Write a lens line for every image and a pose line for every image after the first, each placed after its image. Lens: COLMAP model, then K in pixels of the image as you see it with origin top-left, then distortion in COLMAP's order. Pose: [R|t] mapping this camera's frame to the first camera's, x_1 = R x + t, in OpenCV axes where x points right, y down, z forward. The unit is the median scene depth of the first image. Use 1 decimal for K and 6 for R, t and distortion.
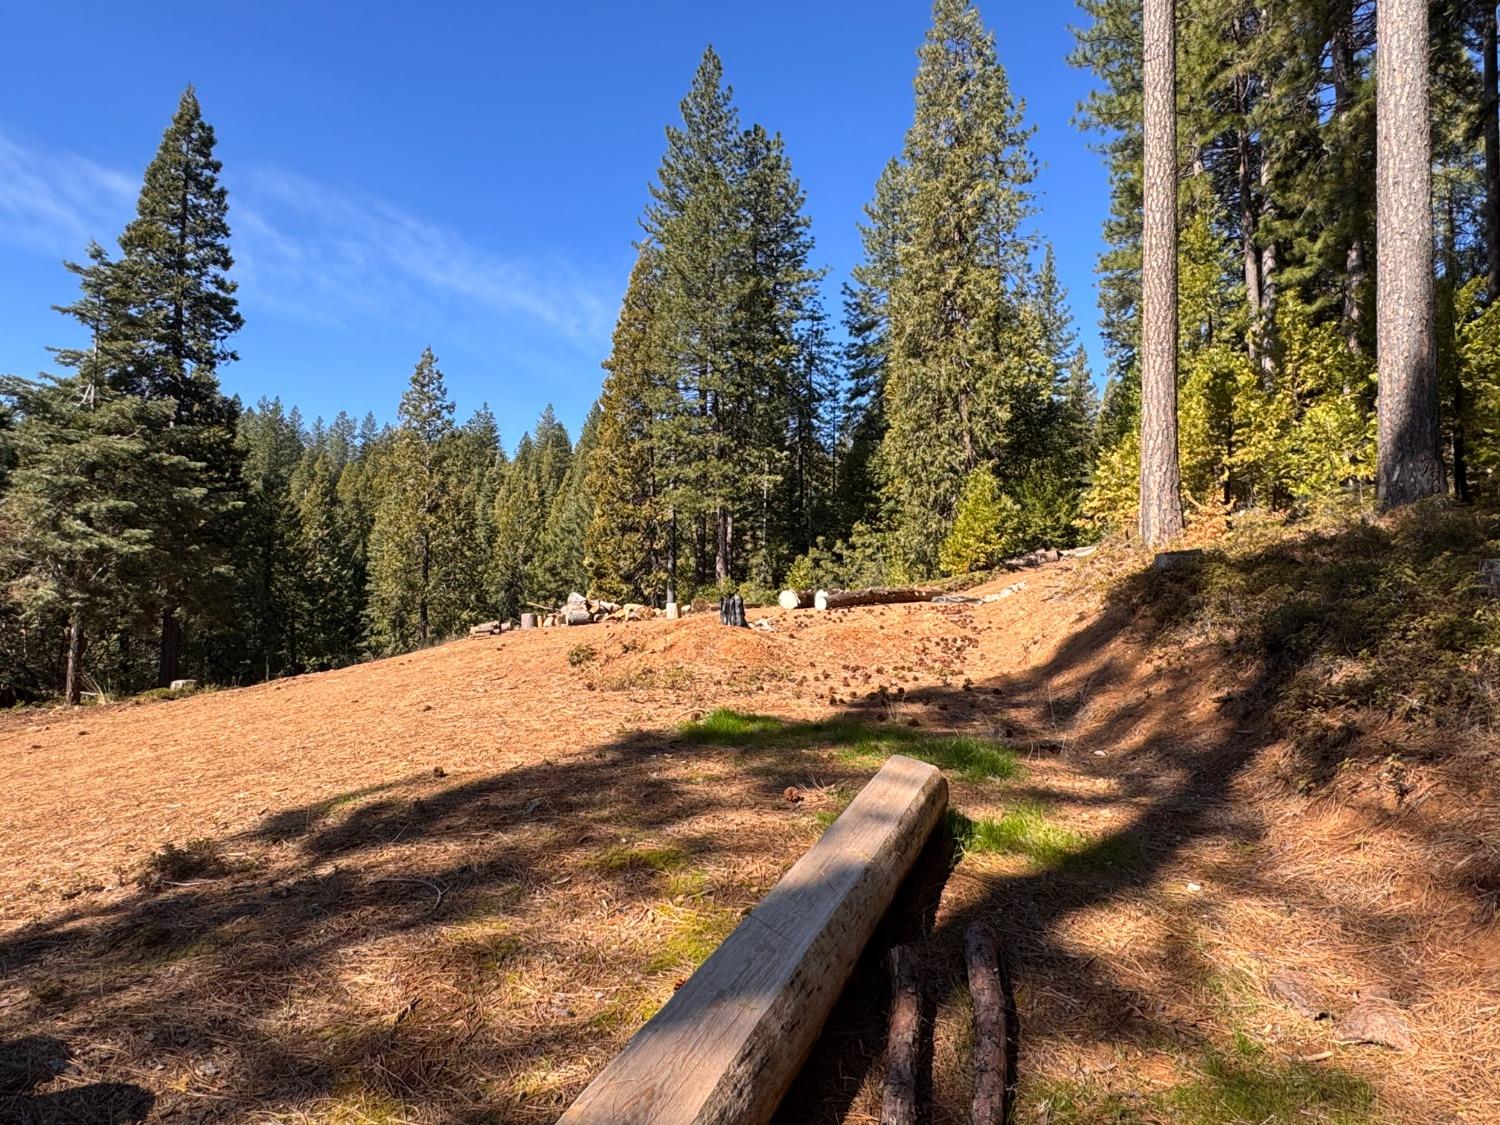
lens RADIAL K [[917.6, 0, 748.6], [0, 917.6, 566.2], [0, 0, 1]] dist [-0.037421, 0.003280]
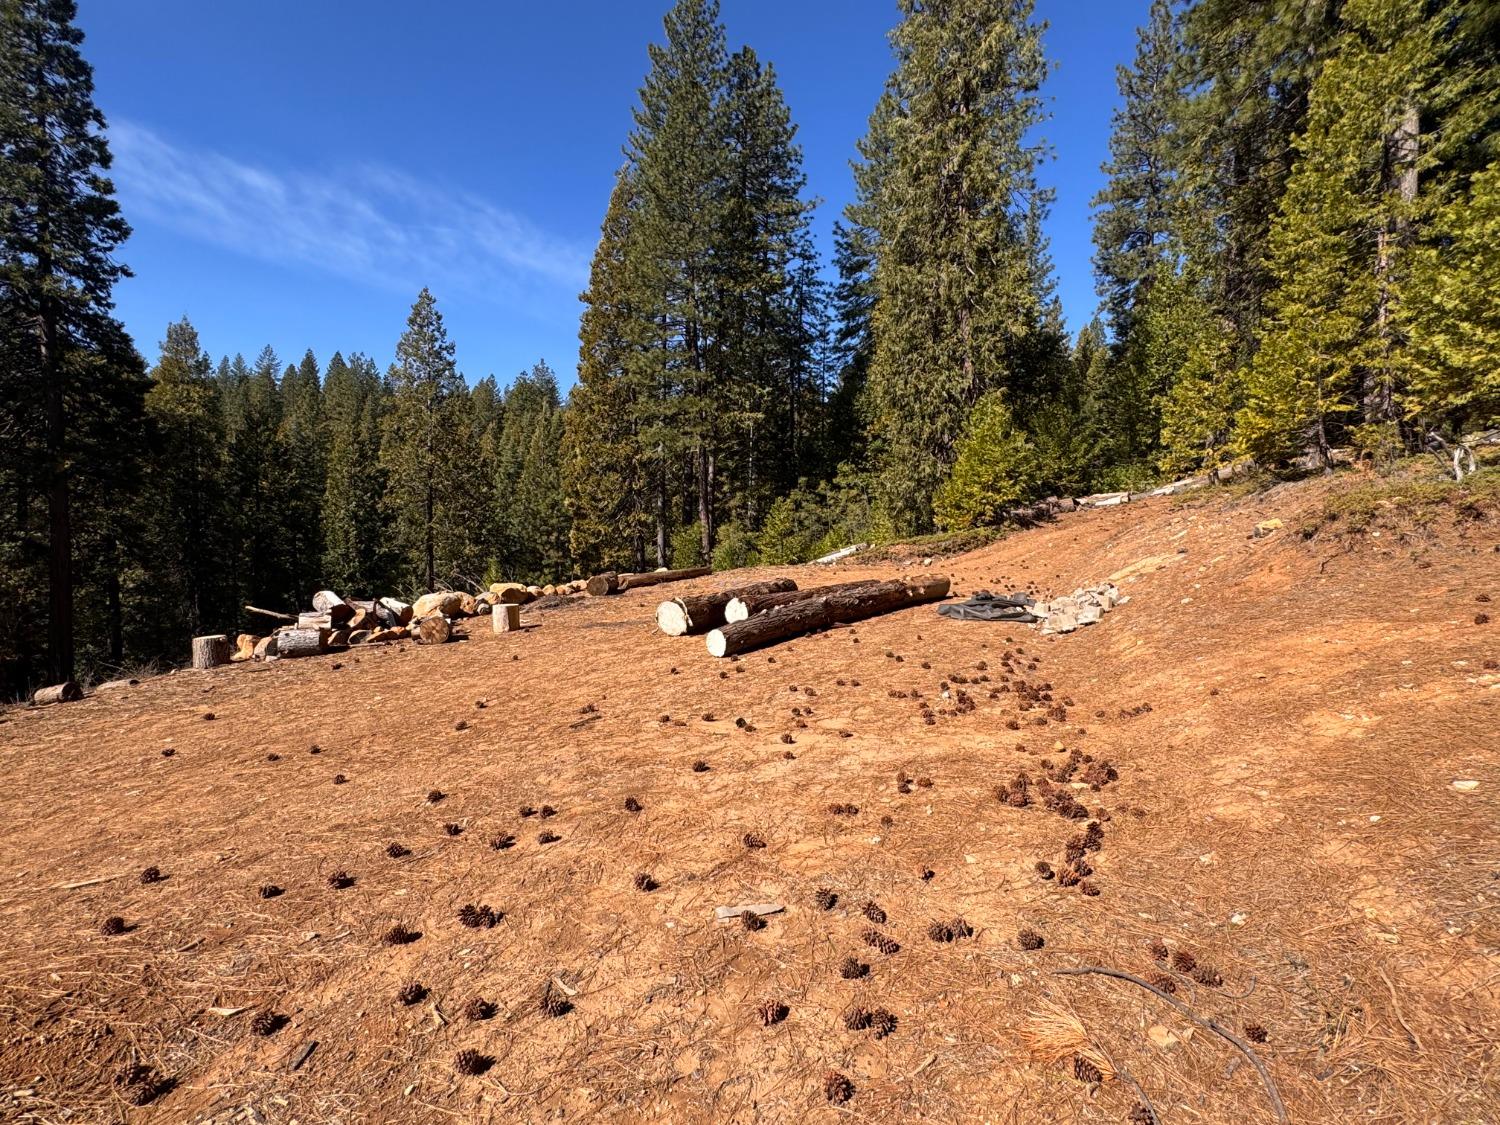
lens RADIAL K [[702.5, 0, 751.7], [0, 702.5, 553.1], [0, 0, 1]] dist [-0.010243, 0.000447]
pose [[0.999663, 0.004372, -0.025584, 0.042876], [-0.002123, 0.996183, 0.087265, -0.016611], [0.025868, -0.087181, 0.995857, 0.253170]]
